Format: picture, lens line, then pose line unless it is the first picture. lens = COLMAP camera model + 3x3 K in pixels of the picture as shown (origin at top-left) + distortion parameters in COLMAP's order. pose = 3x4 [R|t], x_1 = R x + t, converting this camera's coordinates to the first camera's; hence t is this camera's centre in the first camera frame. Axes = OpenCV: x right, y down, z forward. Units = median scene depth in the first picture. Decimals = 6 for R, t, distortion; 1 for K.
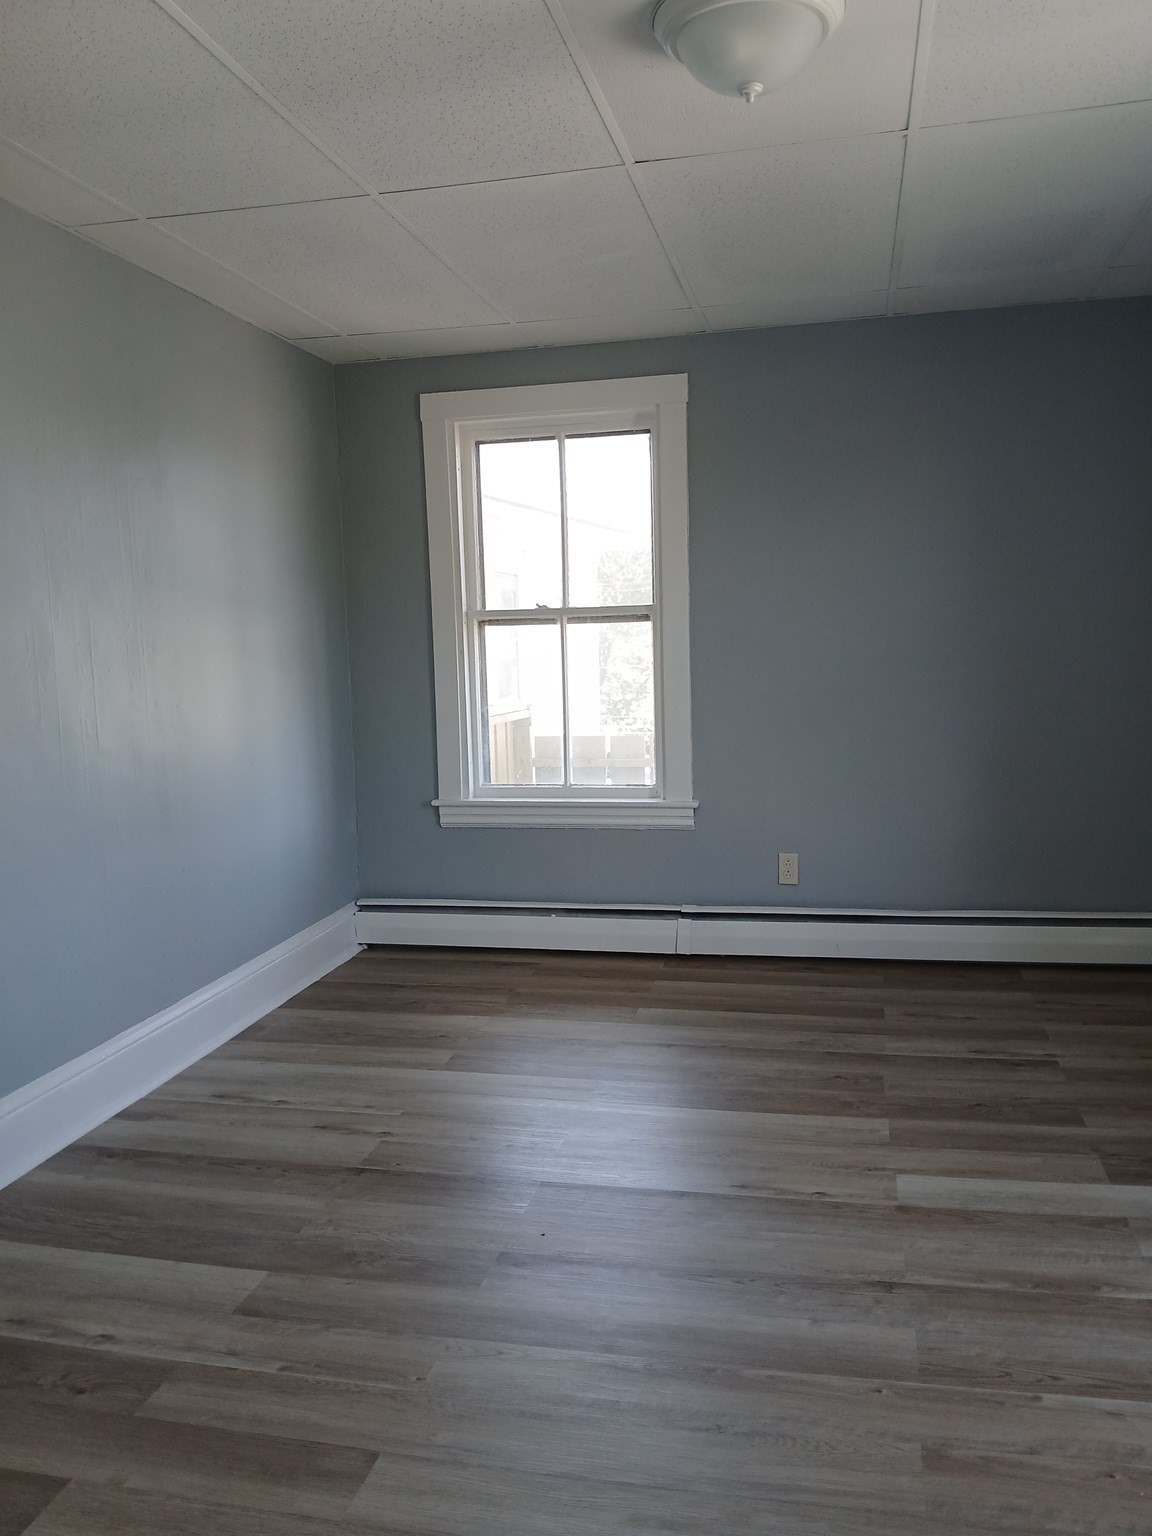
lens RADIAL K [[1208.7, 0, 578.6], [0, 1208.7, 768.5], [0, 0, 1]] dist [0.011810, -0.011451]
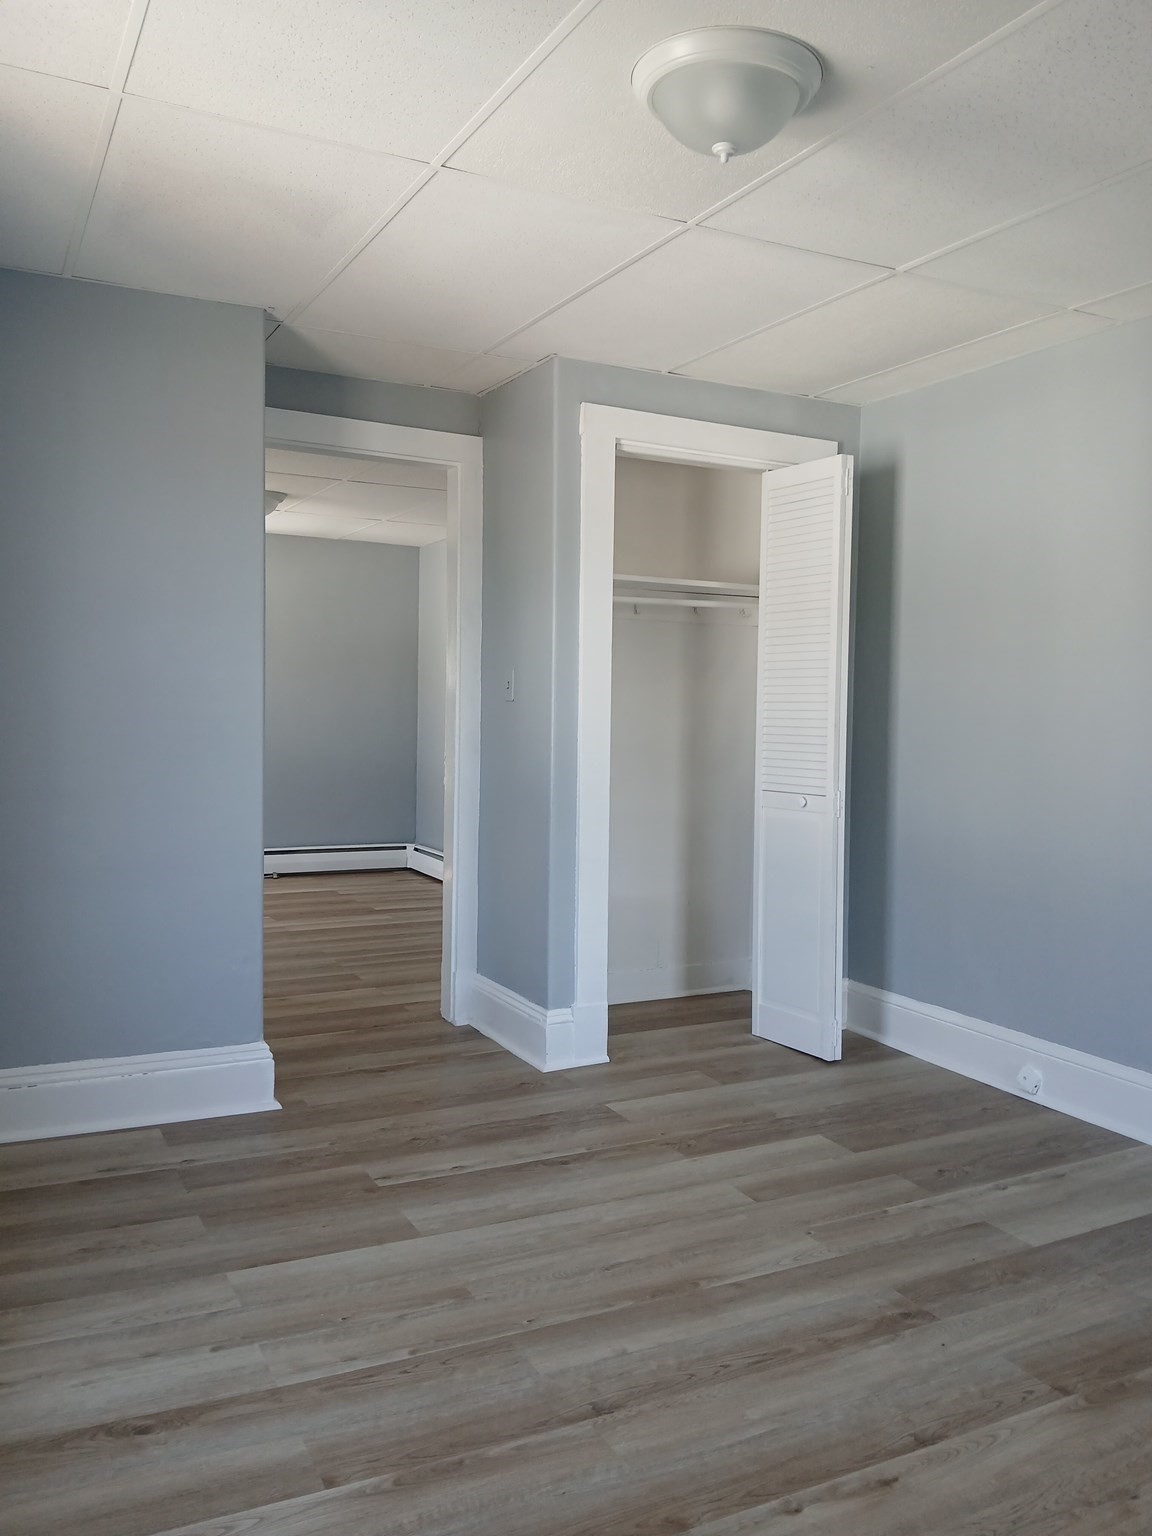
lens RADIAL K [[1208.7, 0, 575.0], [0, 1208.7, 768.8], [0, 0, 1]] dist [0.011810, -0.011451]
pose [[-0.761334, 0.046127, -0.646717, 0.884159], [-0.067810, 0.986331, 0.150178, -0.187346], [0.644804, 0.158190, -0.747799, 1.691580]]
